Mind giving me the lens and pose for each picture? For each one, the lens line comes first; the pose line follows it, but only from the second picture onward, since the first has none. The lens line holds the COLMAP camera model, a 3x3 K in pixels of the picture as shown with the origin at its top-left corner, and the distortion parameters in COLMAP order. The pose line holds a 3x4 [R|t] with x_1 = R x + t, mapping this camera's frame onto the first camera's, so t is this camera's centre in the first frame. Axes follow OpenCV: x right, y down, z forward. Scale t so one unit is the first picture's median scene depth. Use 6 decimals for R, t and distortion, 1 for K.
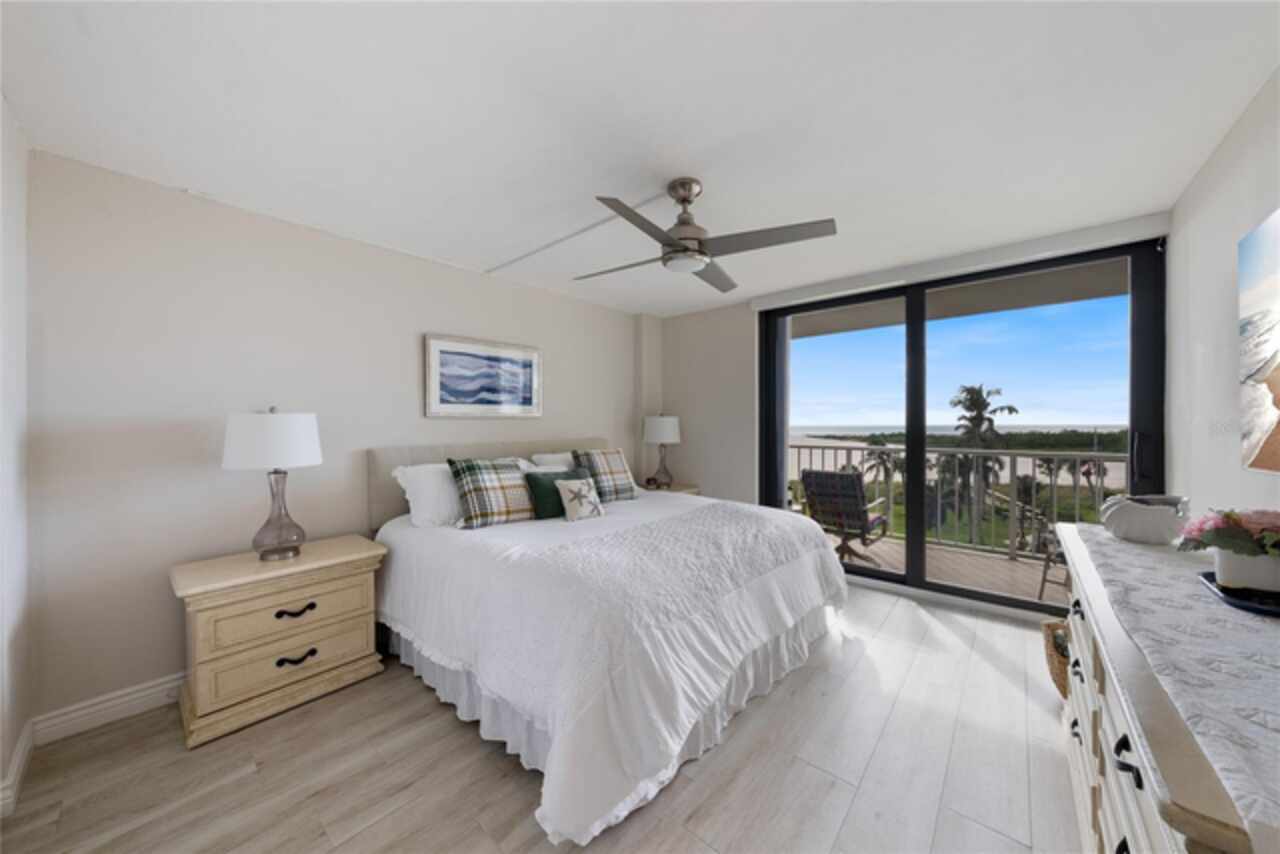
lens RADIAL K [[432.1, 0, 640.0], [0, 432.1, 427.0], [0, 0, 1]] dist [-0.000300, -0.000019]
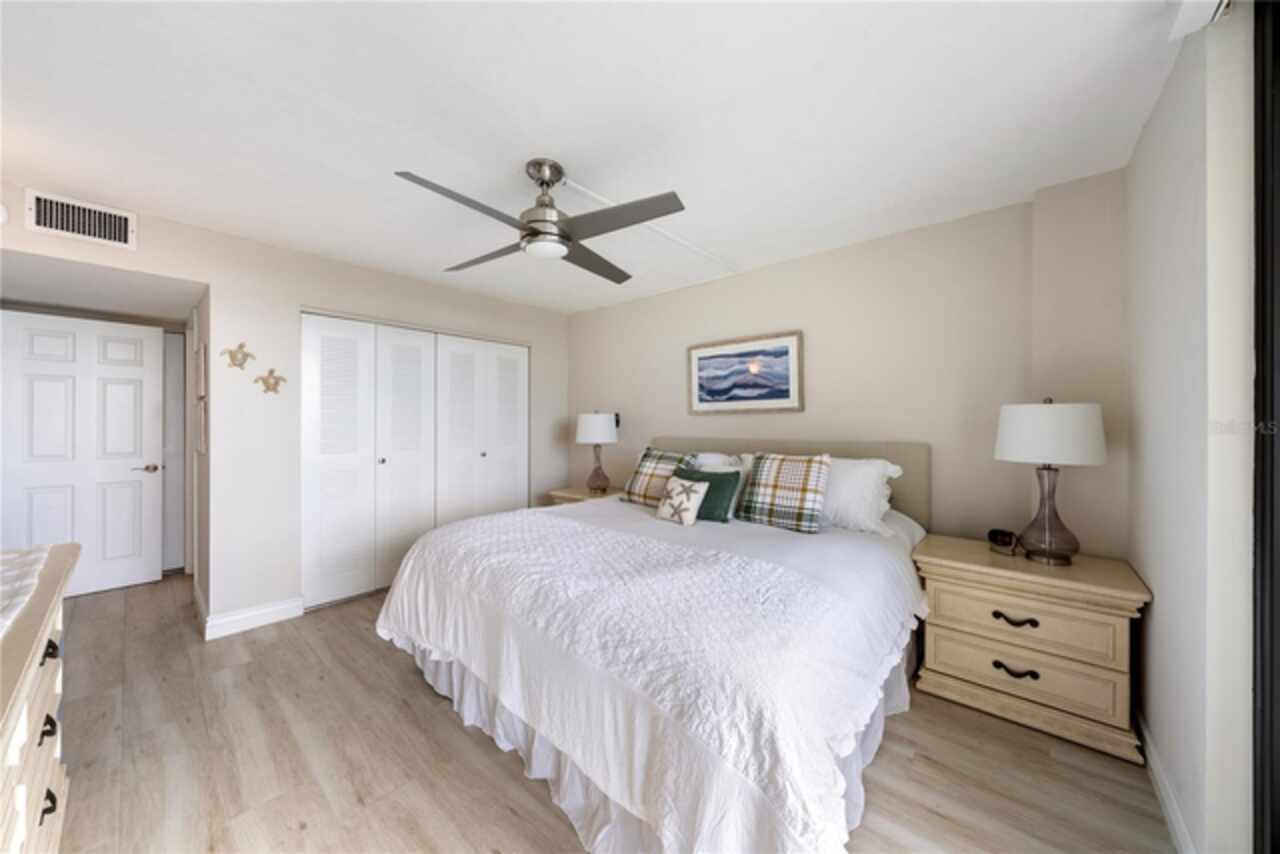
lens RADIAL K [[448.3, 0, 636.6], [0, 448.3, 417.6], [0, 0, 1]] dist [0.017809, 0.000032]
pose [[-0.003061, 0.000794, -0.999995, 0.711817], [-0.002741, 0.999996, 0.000803, -0.012553], [0.999992, 0.002744, -0.003058, 0.772569]]
